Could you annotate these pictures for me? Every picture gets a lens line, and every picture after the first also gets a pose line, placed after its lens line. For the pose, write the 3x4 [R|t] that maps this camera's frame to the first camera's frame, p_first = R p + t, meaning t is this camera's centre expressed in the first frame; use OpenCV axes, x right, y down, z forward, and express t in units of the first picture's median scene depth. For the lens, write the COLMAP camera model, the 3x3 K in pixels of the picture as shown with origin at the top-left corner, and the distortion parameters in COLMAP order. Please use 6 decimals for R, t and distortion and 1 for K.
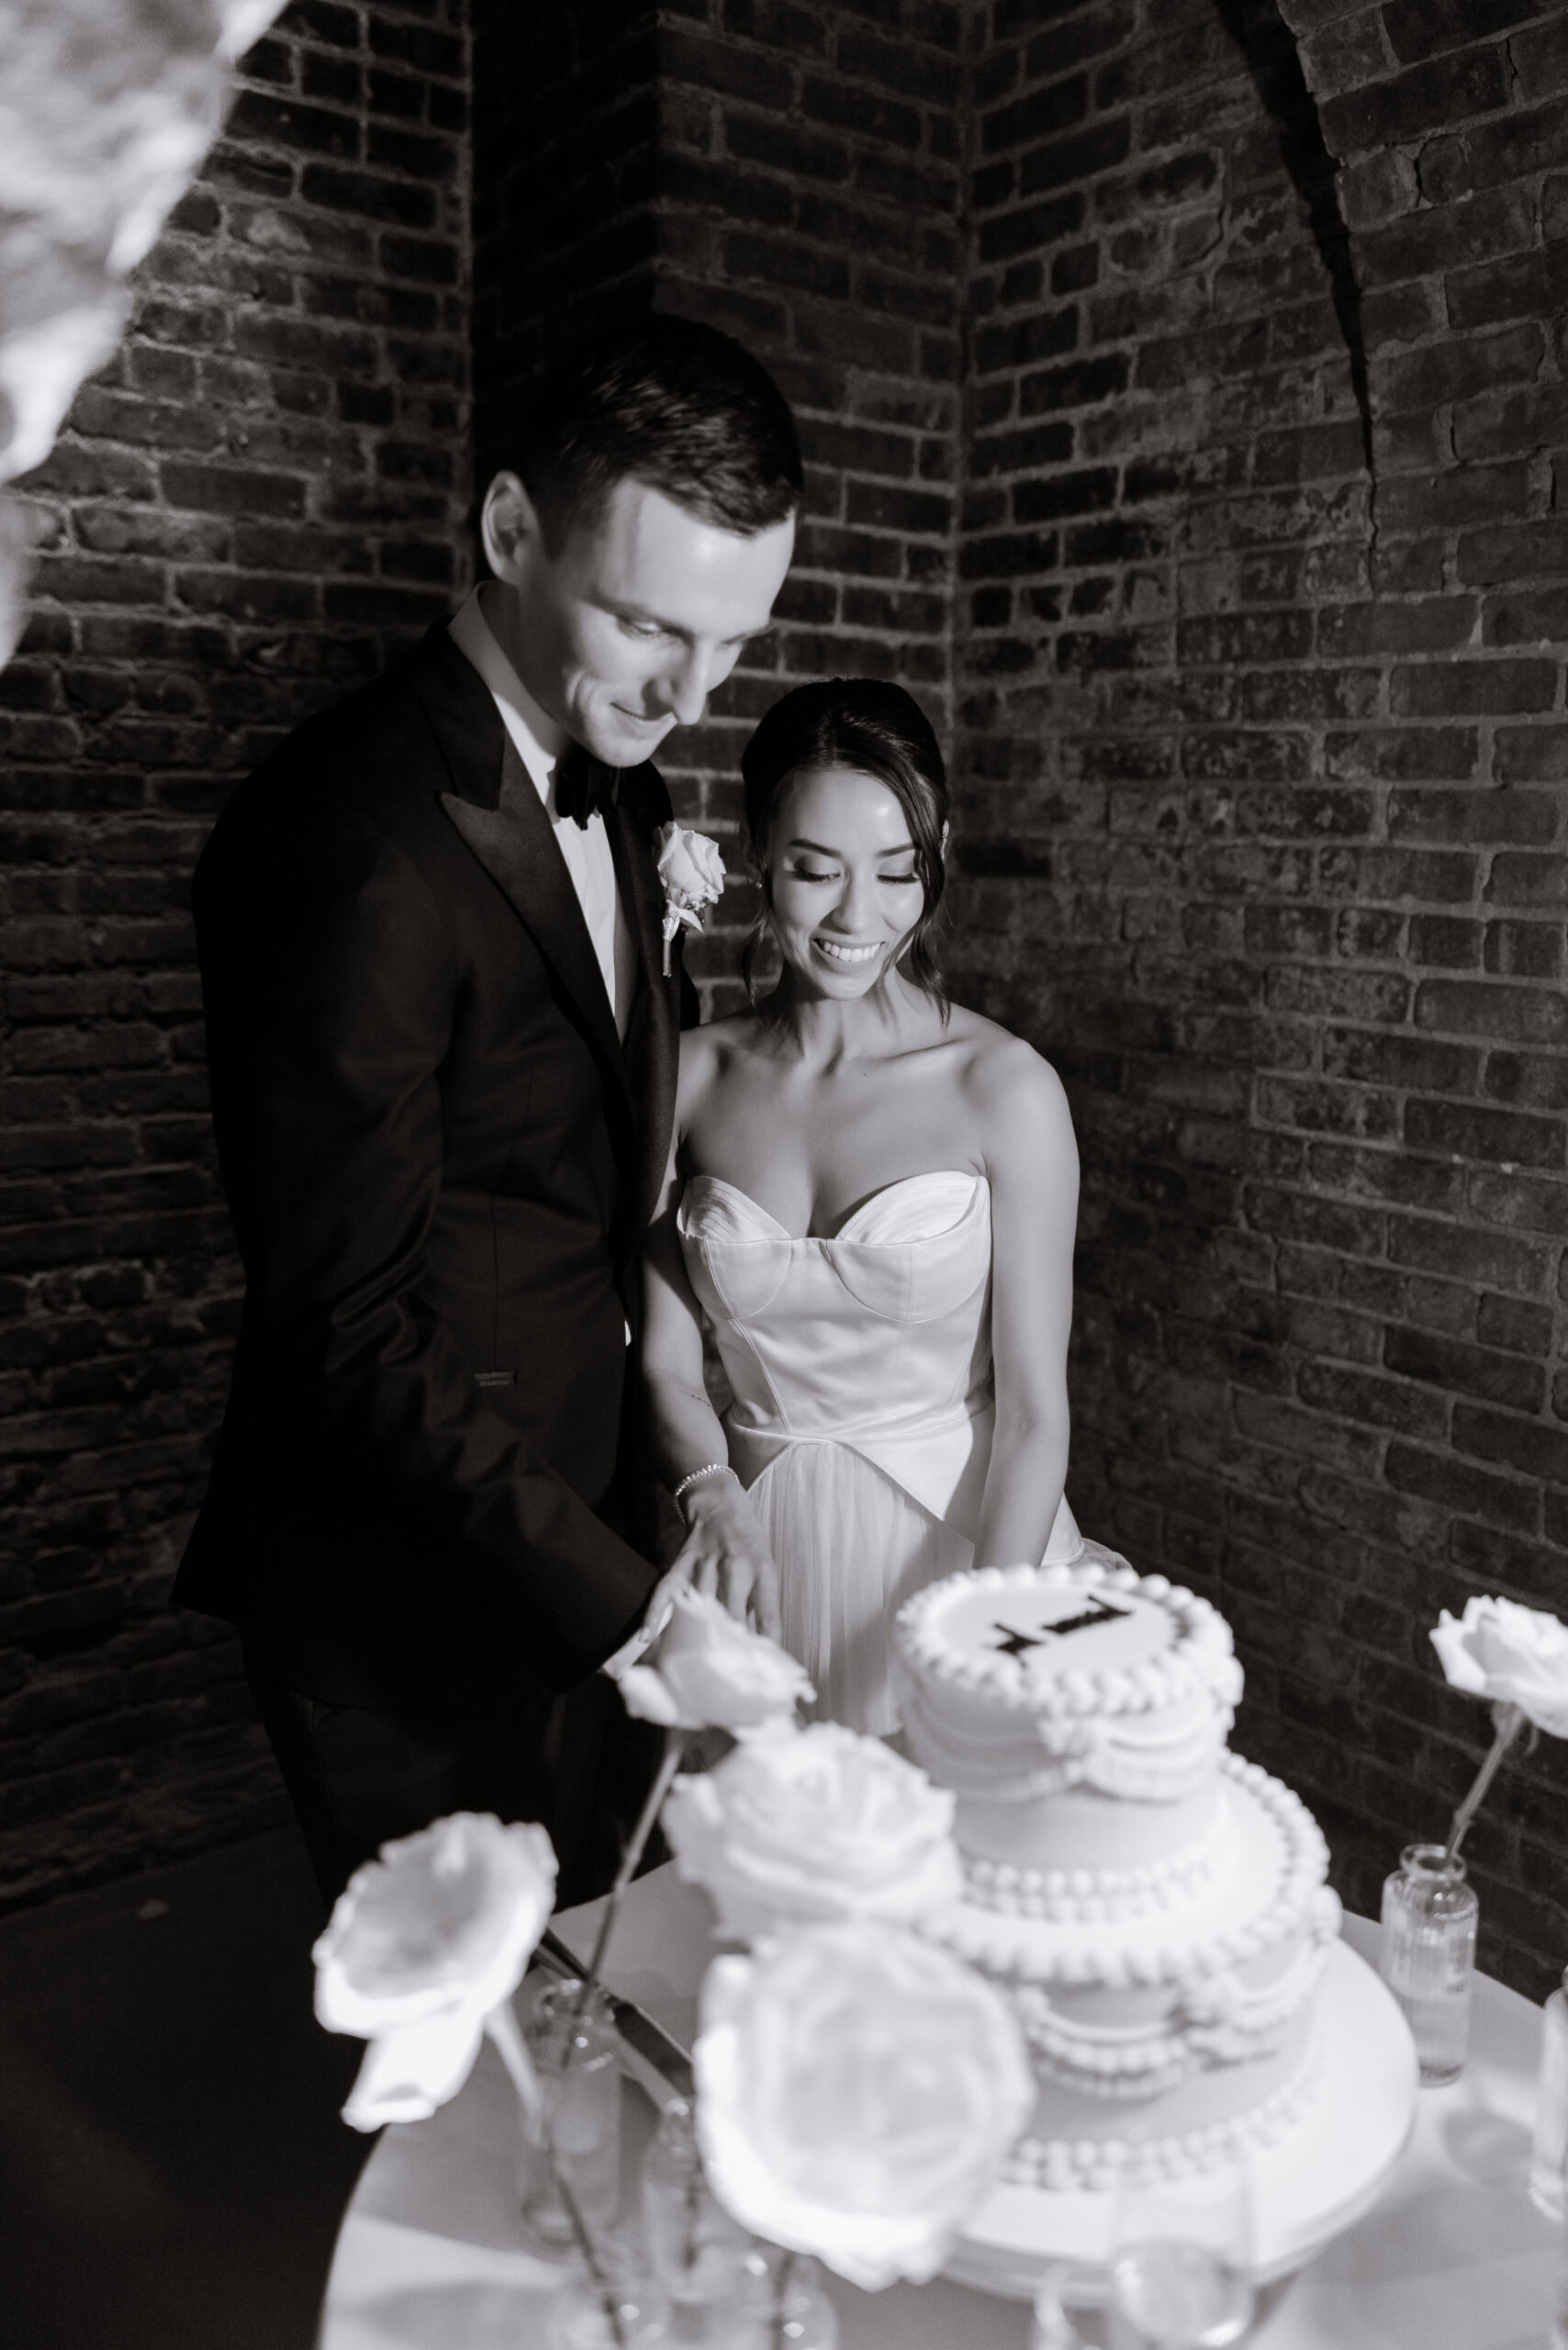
lens RADIAL K [[1863.8, 0, 794.1], [0, 1863.8, 1170.2], [0, 0, 1]] dist [0.009011, -0.026042]
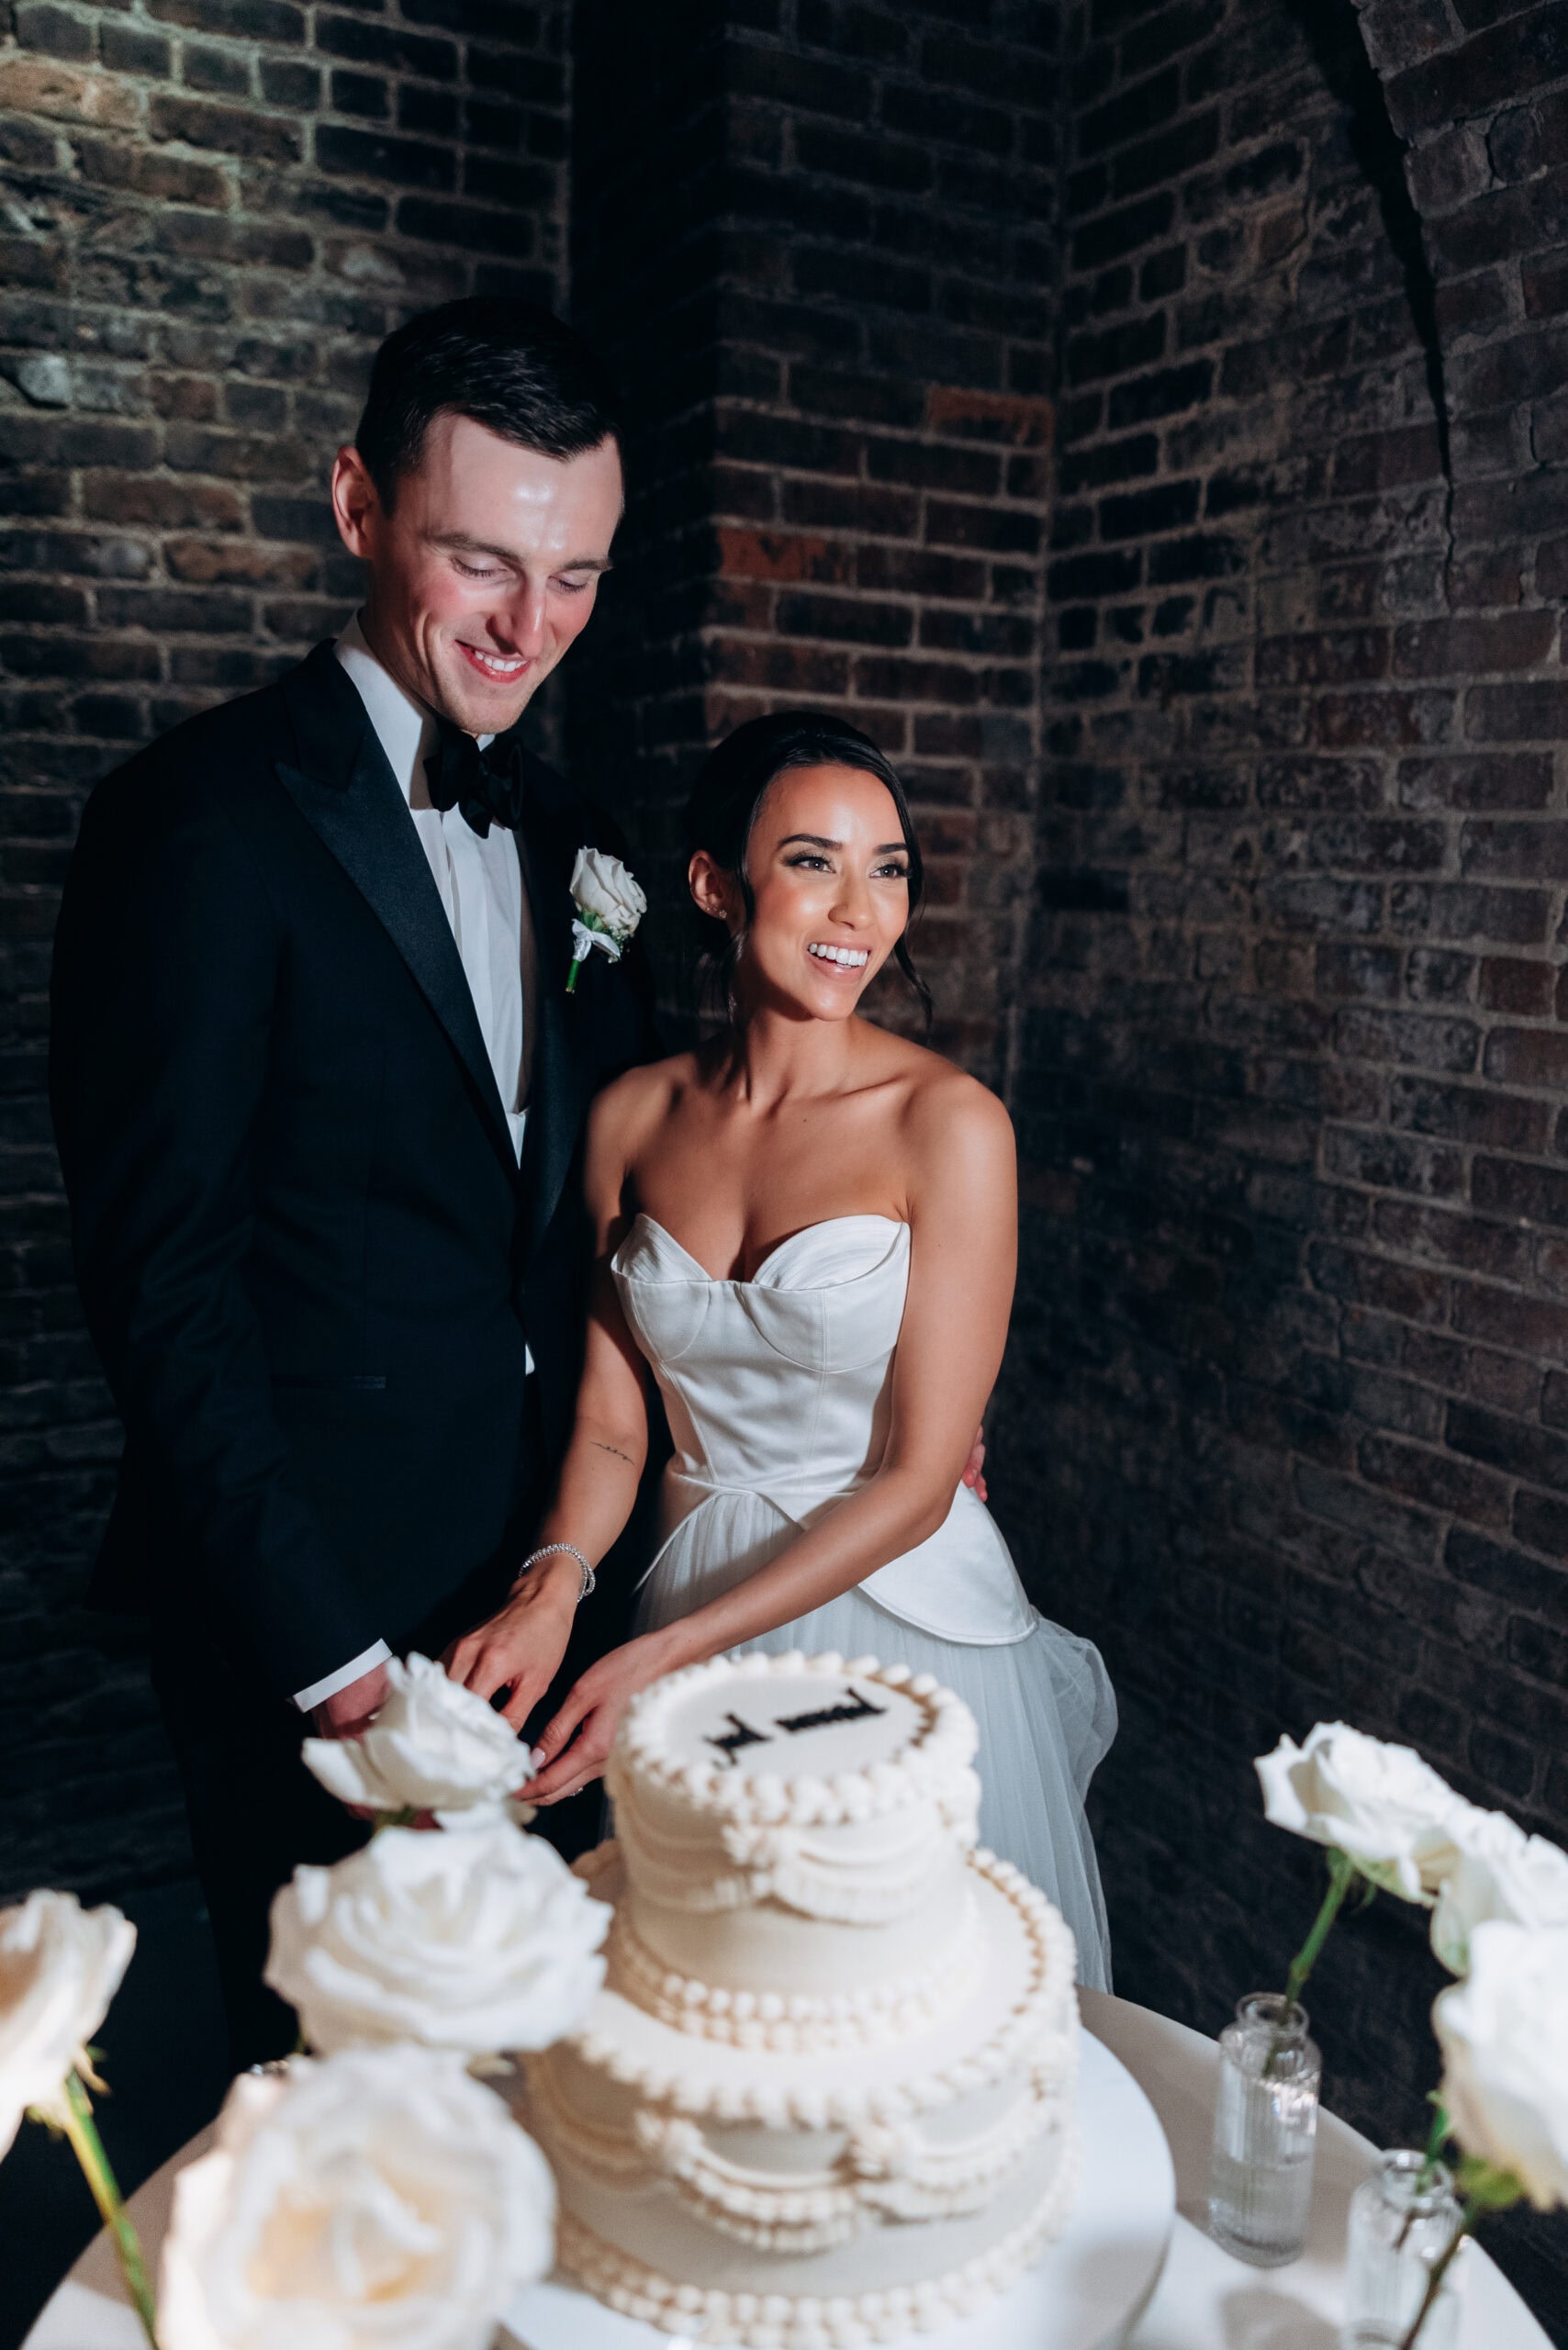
lens RADIAL K [[1866.0, 0, 779.3], [0, 1866.0, 1185.4], [0, 0, 1]] dist [0.004152, -0.008139]
pose [[0.989609, 0.032102, -0.140157, 0.108789], [-0.033229, 0.999432, -0.005703, -0.006260], [0.139894, 0.010301, 0.990113, 0.035591]]
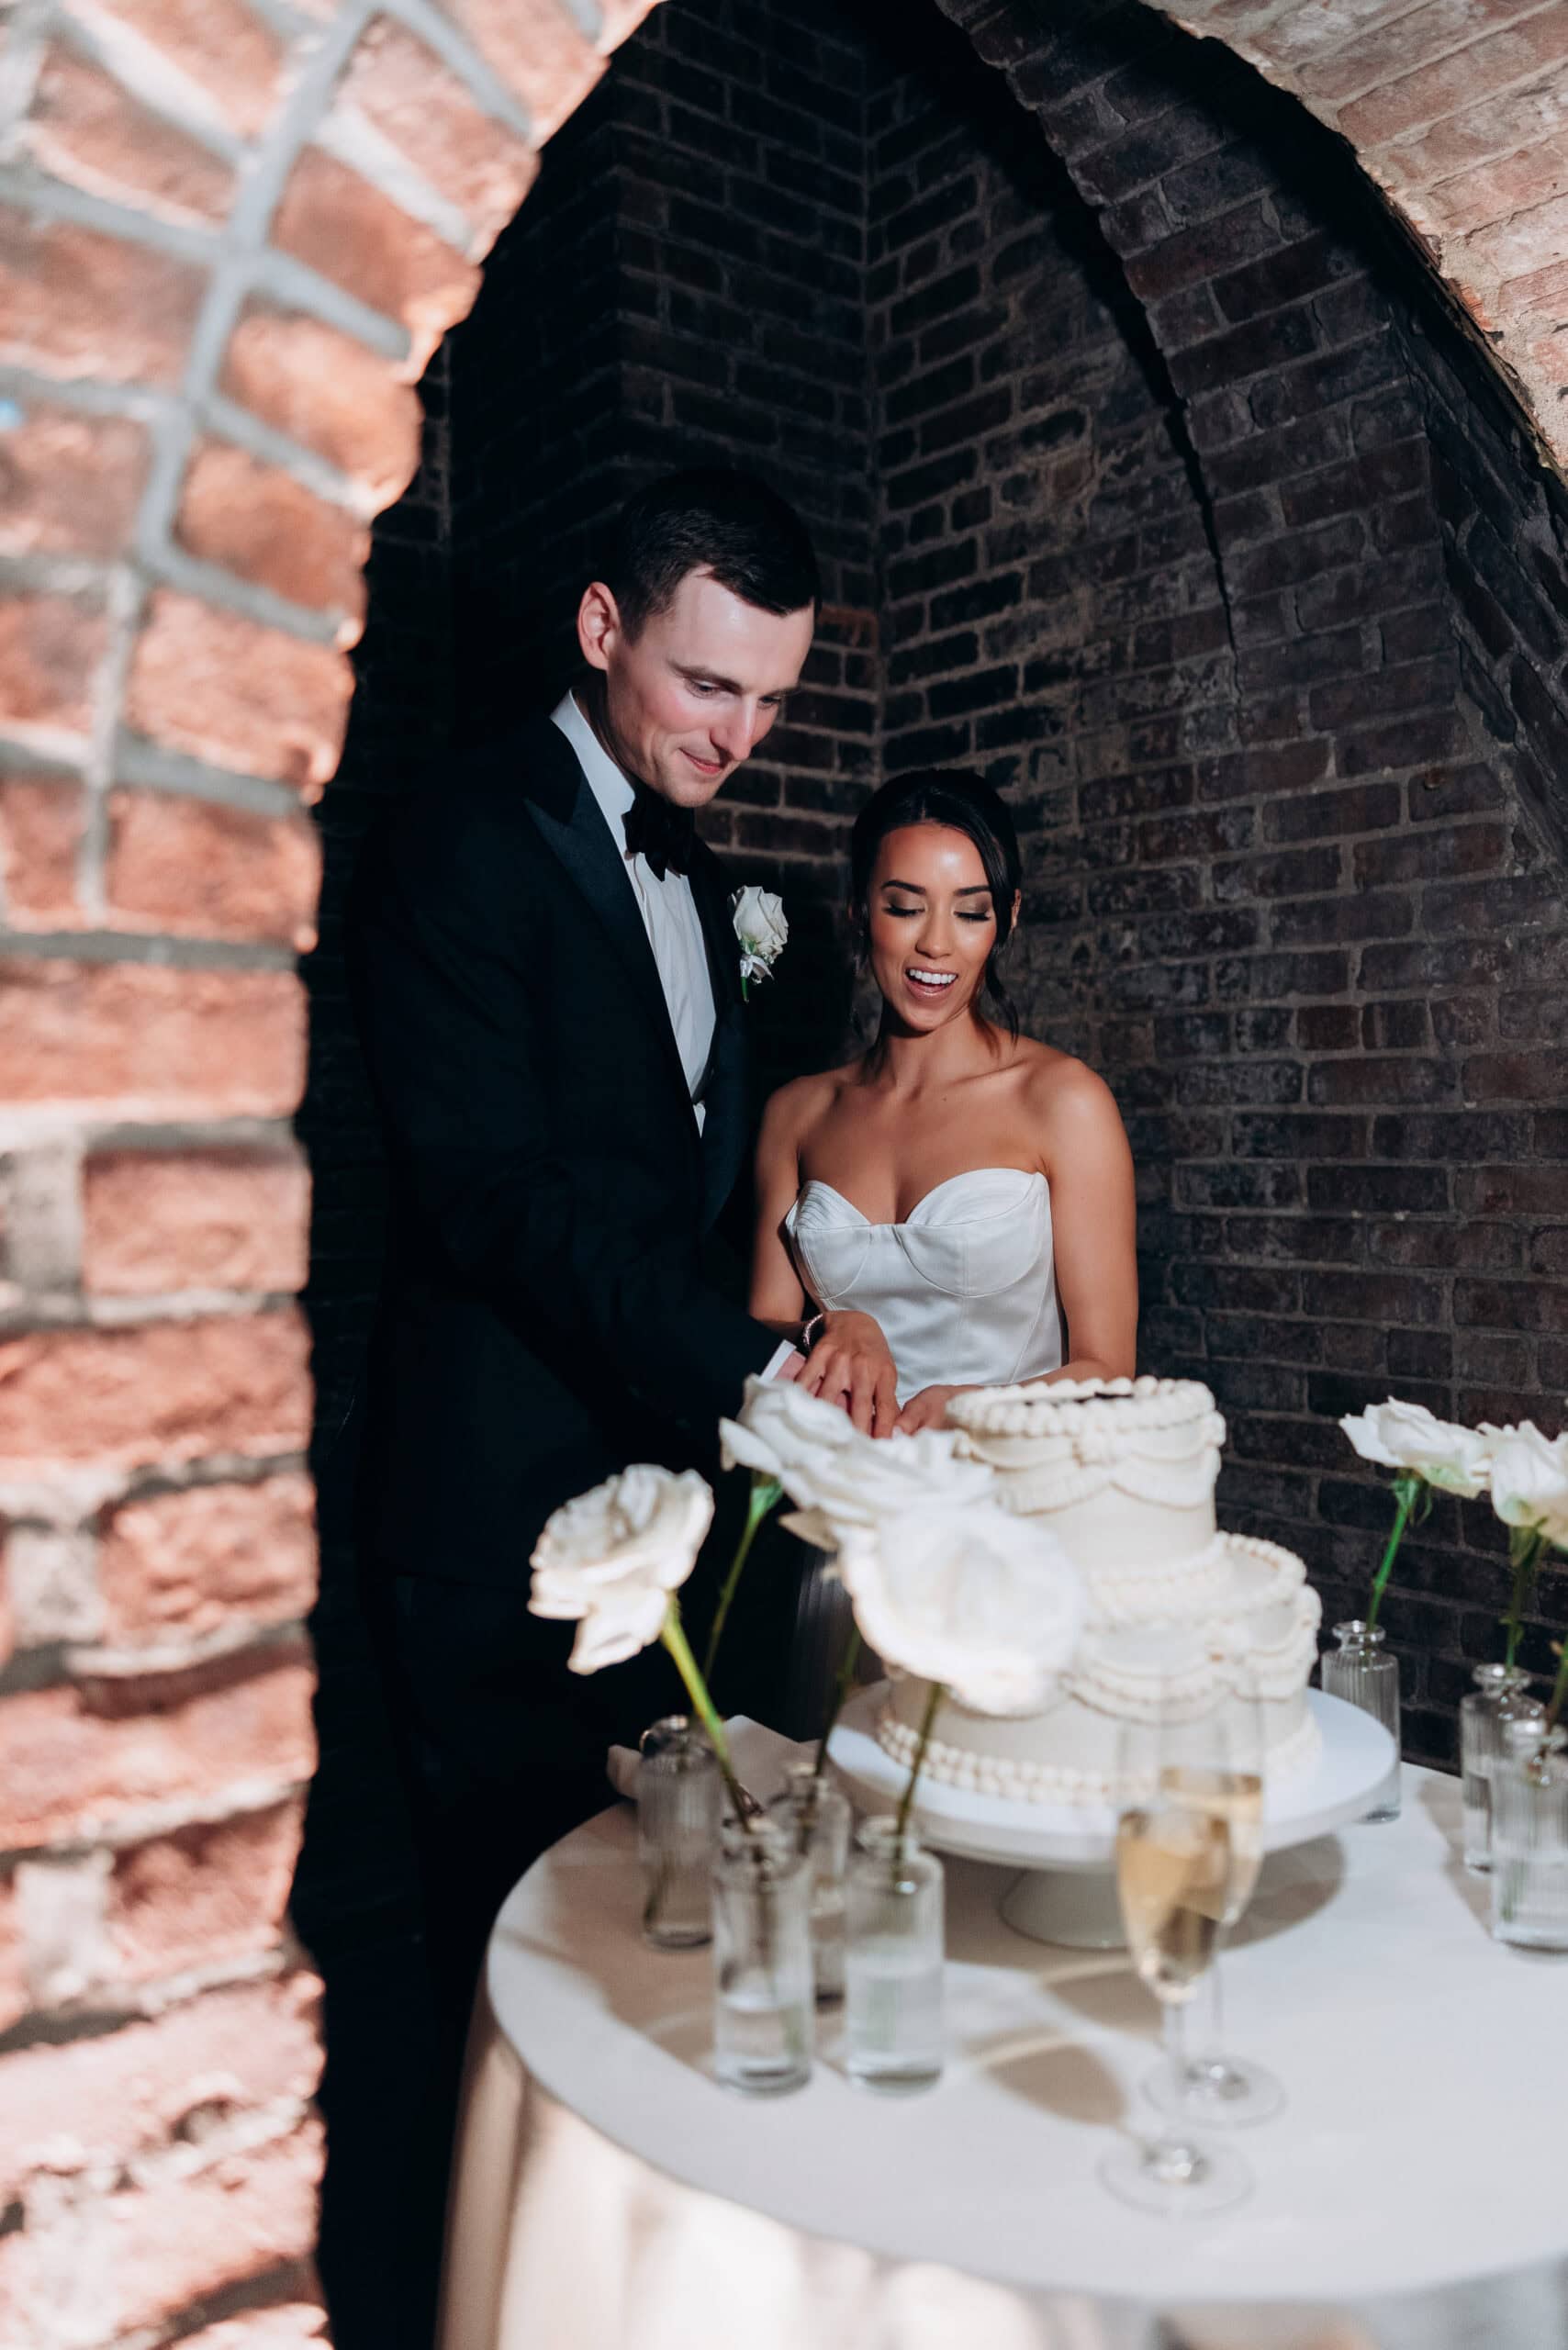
lens RADIAL K [[1871.5, 0, 787.3], [0, 1871.5, 1169.6], [0, 0, 1]] dist [0.010125, -0.032973]
pose [[0.998080, -0.035867, 0.050498, -0.042843], [0.043630, 0.985800, -0.162154, 0.123502], [-0.043965, 0.164046, 0.985472, -0.103801]]
